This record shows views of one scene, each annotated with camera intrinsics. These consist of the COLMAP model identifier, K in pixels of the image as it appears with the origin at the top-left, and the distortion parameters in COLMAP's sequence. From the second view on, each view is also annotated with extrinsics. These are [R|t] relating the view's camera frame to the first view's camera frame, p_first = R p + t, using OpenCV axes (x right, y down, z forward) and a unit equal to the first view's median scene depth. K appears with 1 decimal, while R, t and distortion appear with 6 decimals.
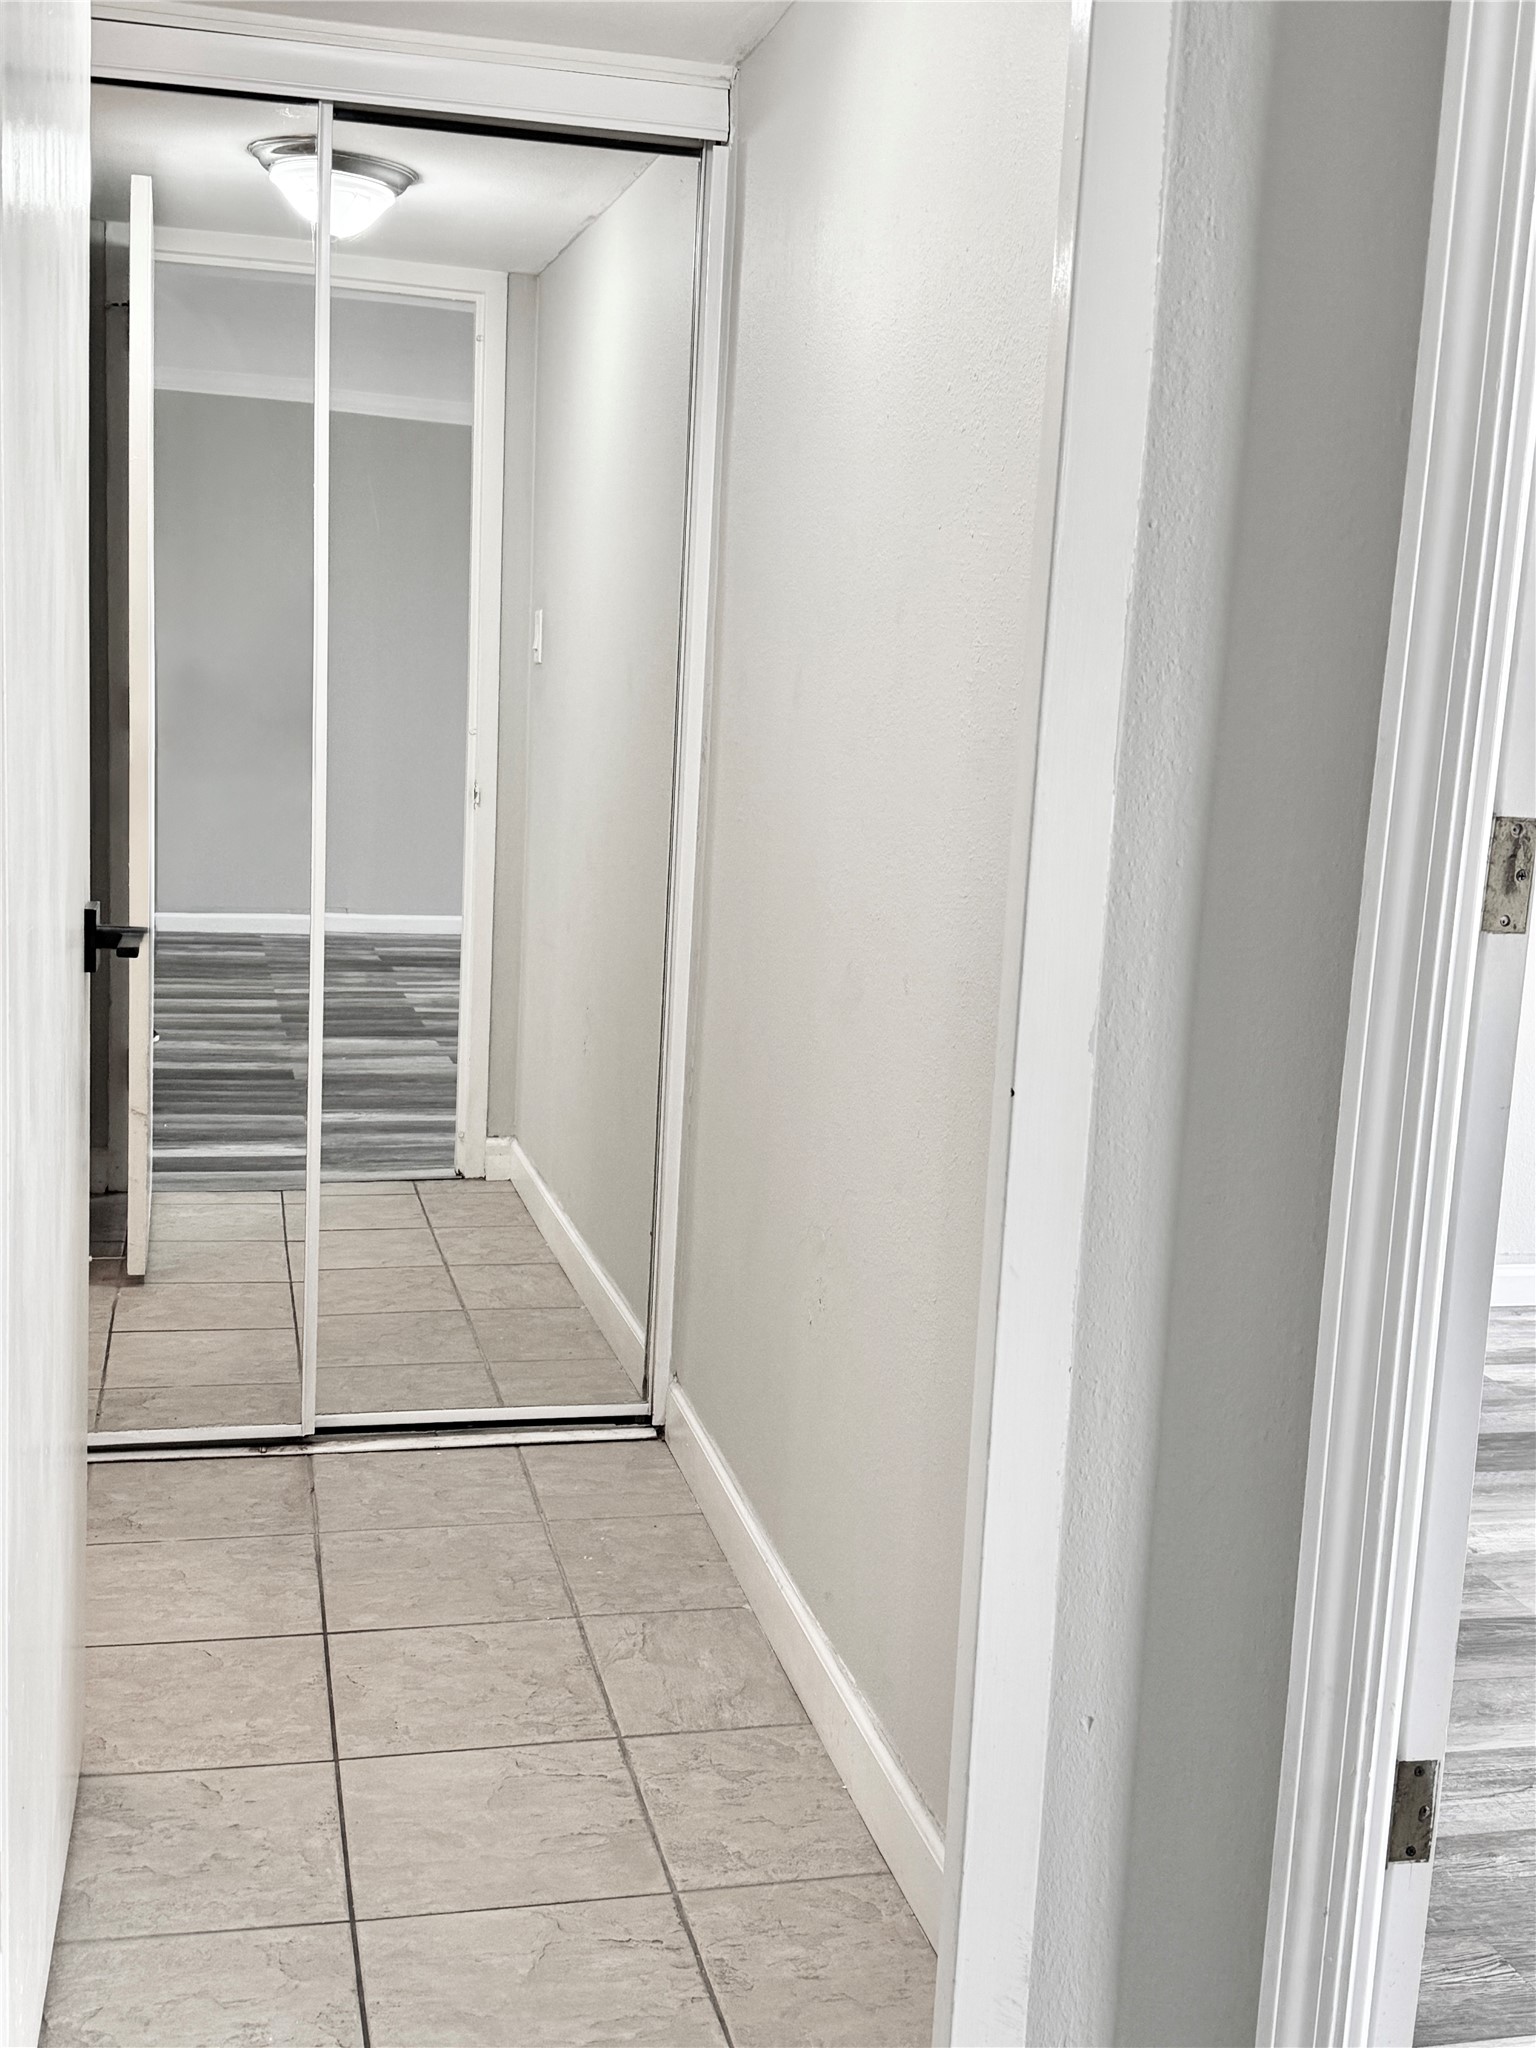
lens RADIAL K [[2145.0, 0, 766.7], [0, 2145.0, 1022.5], [0, 0, 1]] dist [0.004836, 0.000000]
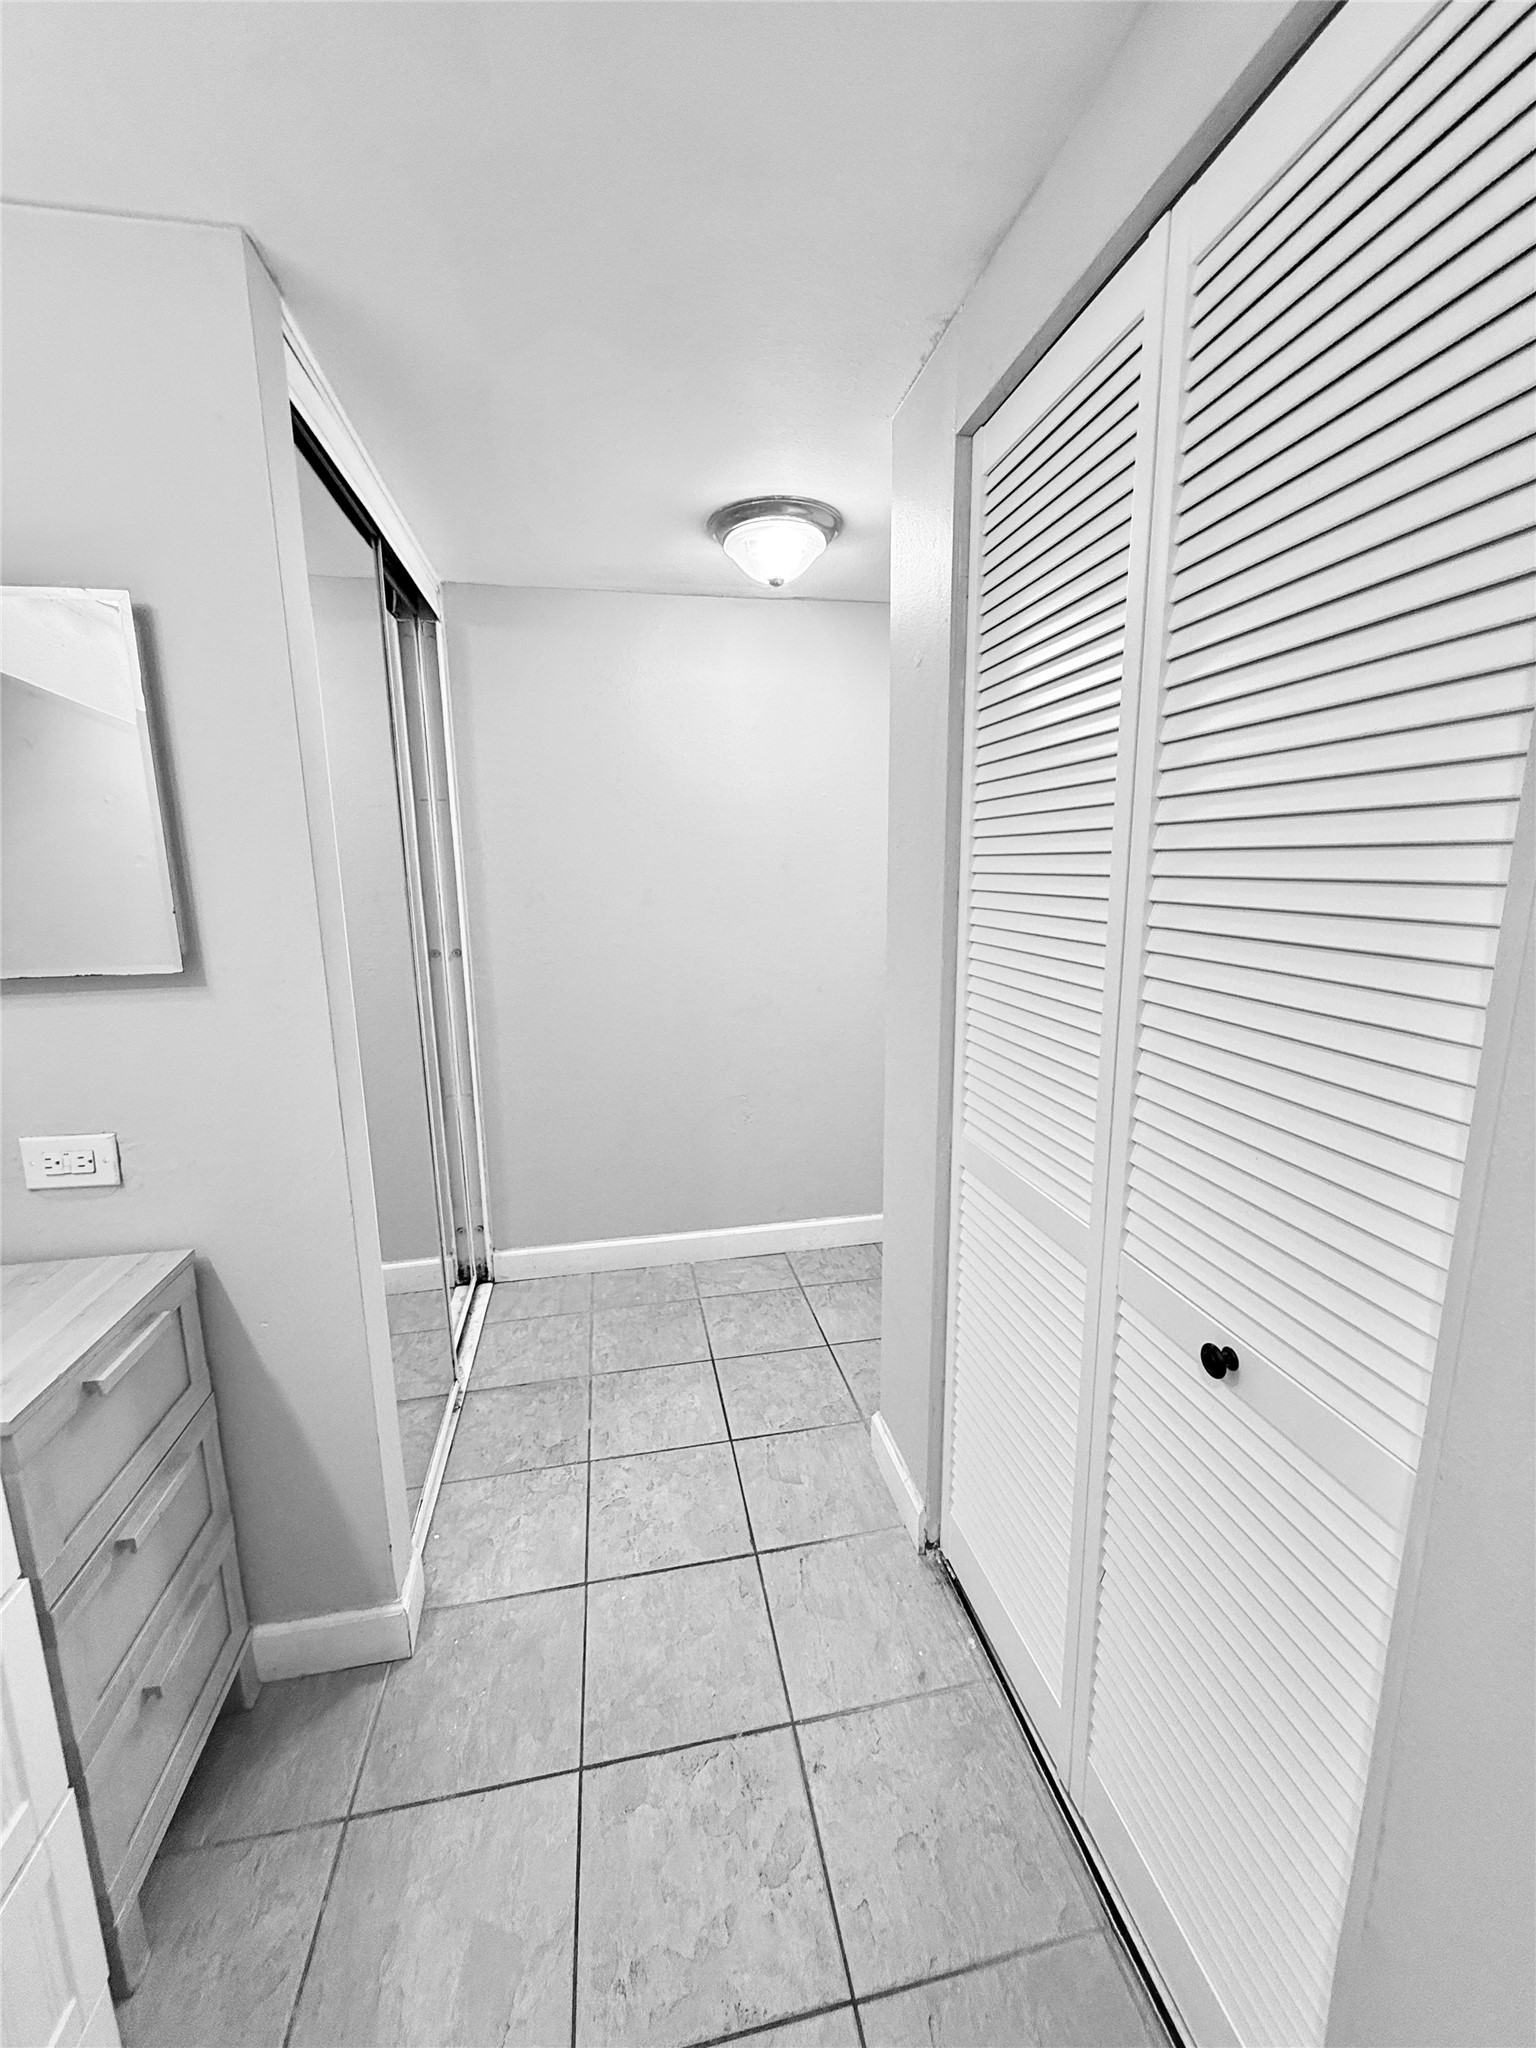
lens RADIAL K [[815.9, 0, 772.5], [0, 815.9, 1018.8], [0, 0, 1]] dist [0.000518, 0.000540]
pose [[0.043721, -0.231293, 0.971901, -0.883797], [0.180494, 0.958652, 0.220020, -0.196677], [-0.982604, 0.165803, 0.083661, 0.802720]]
